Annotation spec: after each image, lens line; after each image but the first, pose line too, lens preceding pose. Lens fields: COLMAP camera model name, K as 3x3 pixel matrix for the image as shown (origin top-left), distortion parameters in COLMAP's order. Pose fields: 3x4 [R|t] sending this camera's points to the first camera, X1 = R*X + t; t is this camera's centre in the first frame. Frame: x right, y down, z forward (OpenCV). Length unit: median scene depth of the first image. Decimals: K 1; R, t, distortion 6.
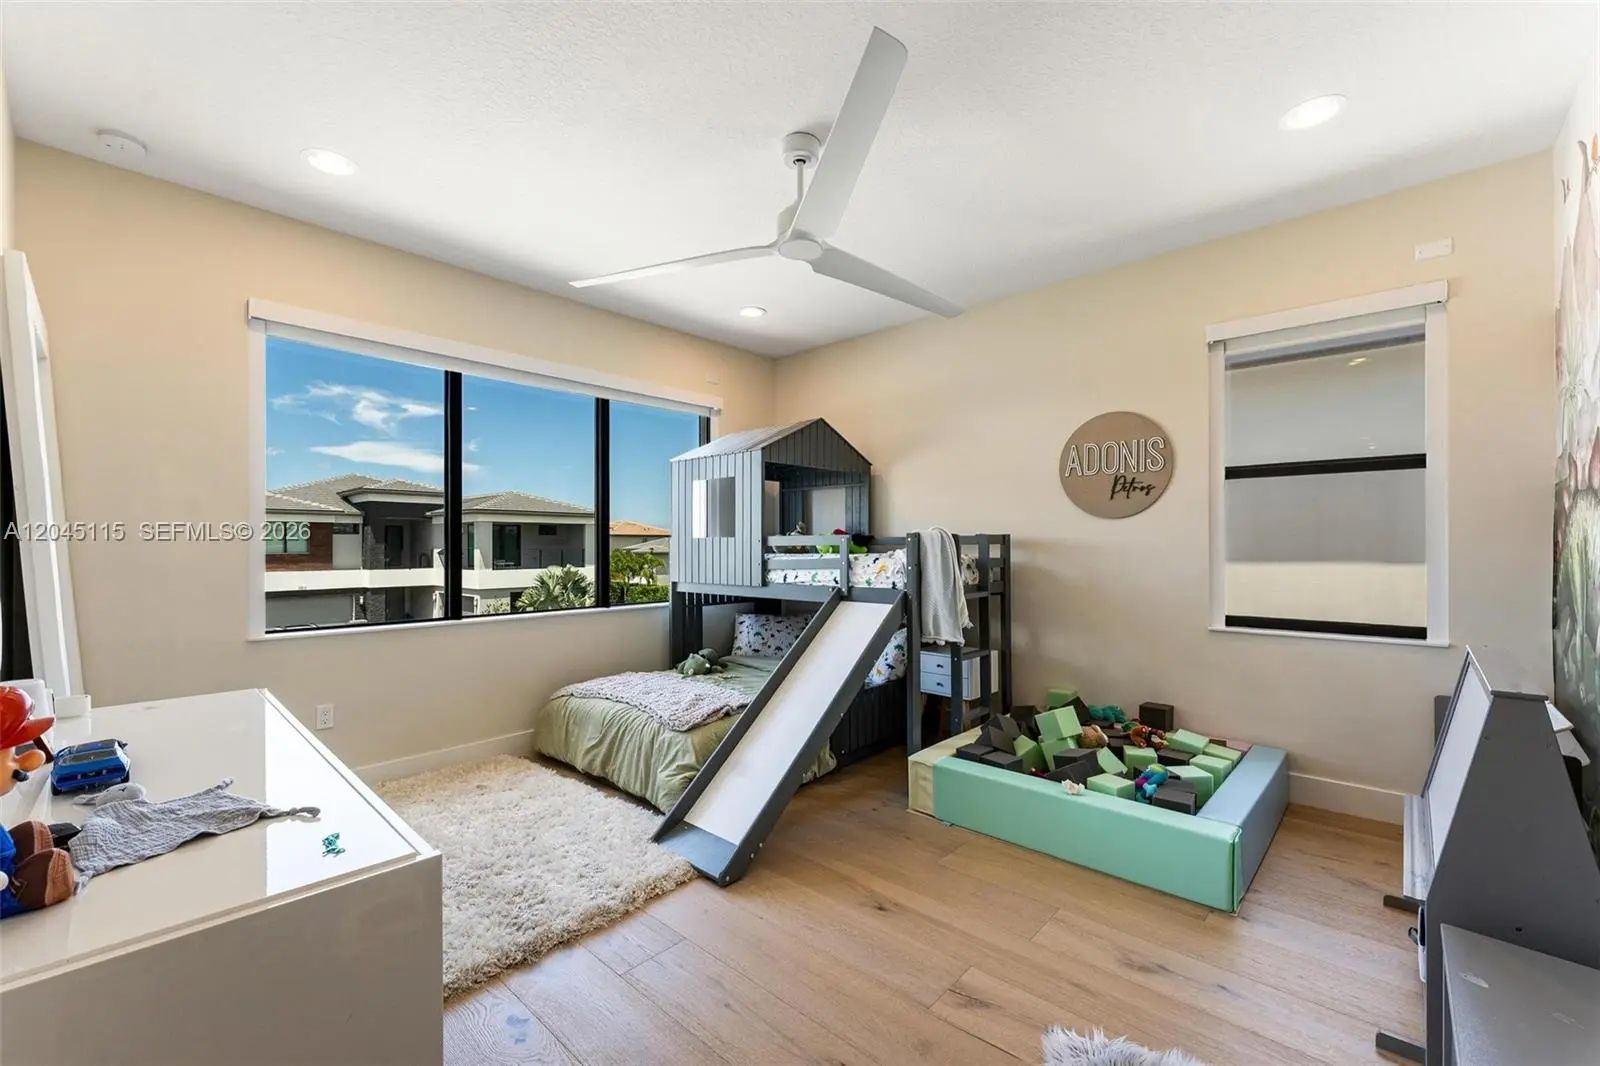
lens RADIAL K [[653.4, 0, 795.8], [0, 653.4, 541.4], [0, 0, 1]] dist [-0.000904, -0.000860]
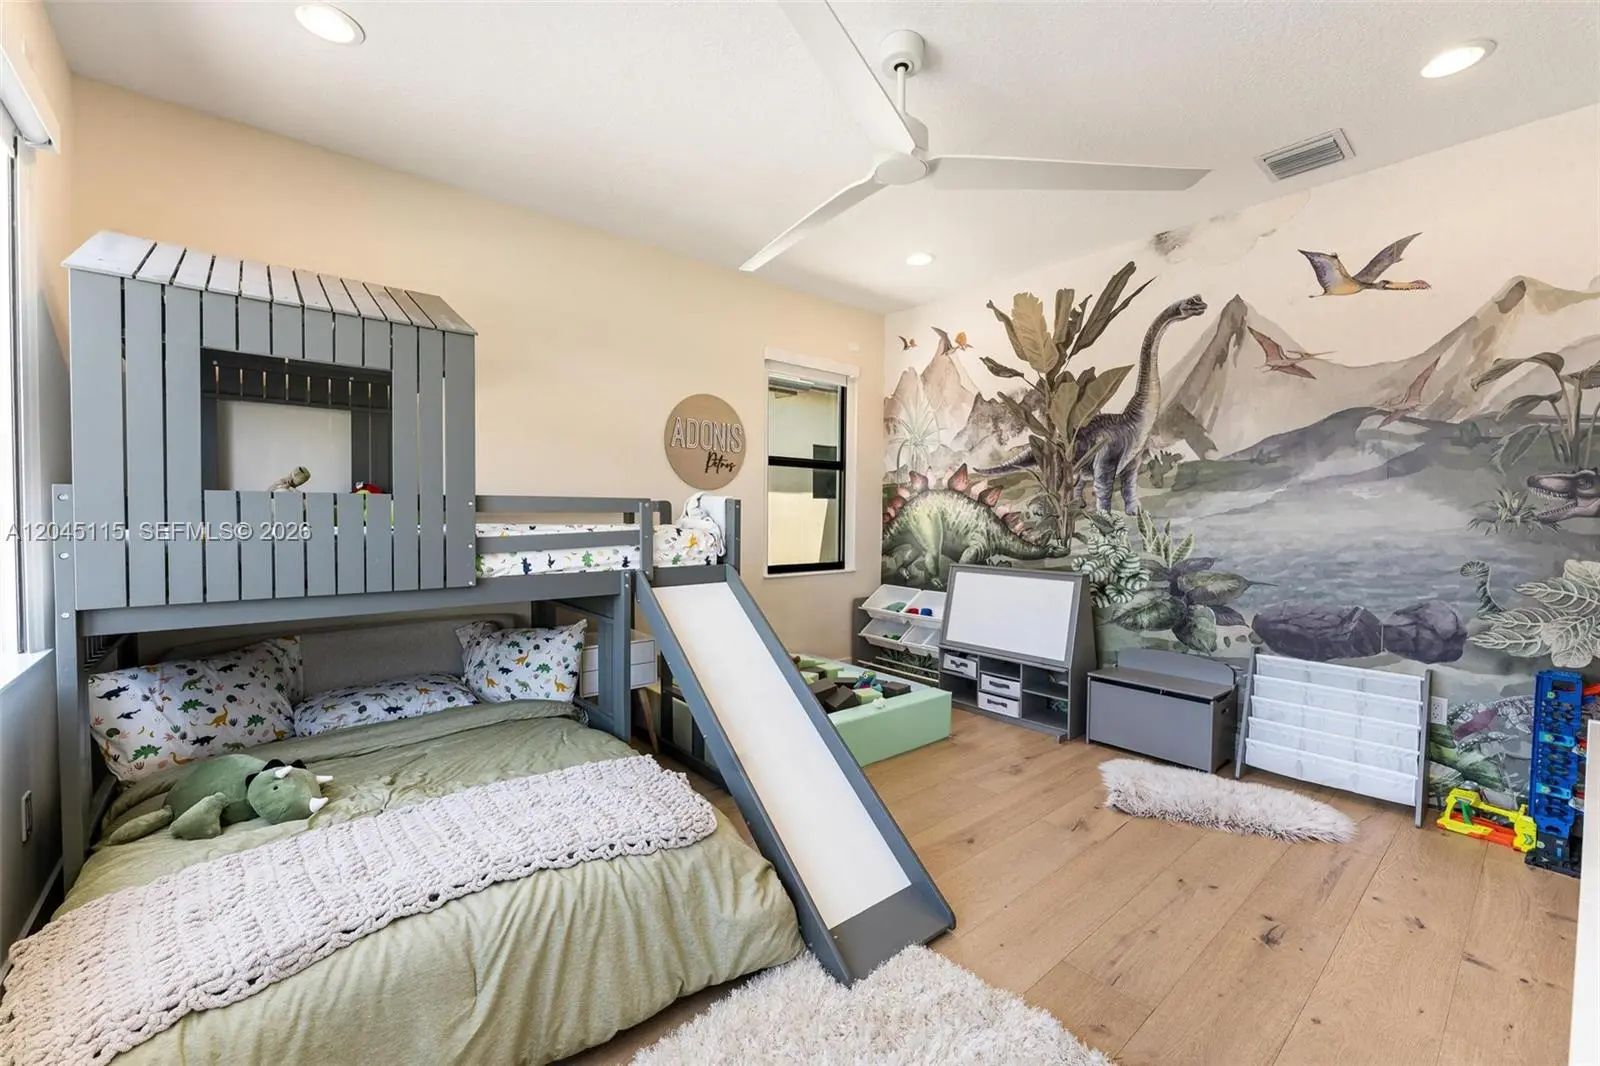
lens RADIAL K [[653.4, 0, 793.4], [0, 653.4, 528.5], [0, 0, 1]] dist [-0.000904, -0.000860]
pose [[0.124673, -0.019689, 0.992002, -0.619586], [-0.012065, 0.999699, 0.021358, 0.005796], [-0.992124, -0.014631, 0.124398, 0.723923]]
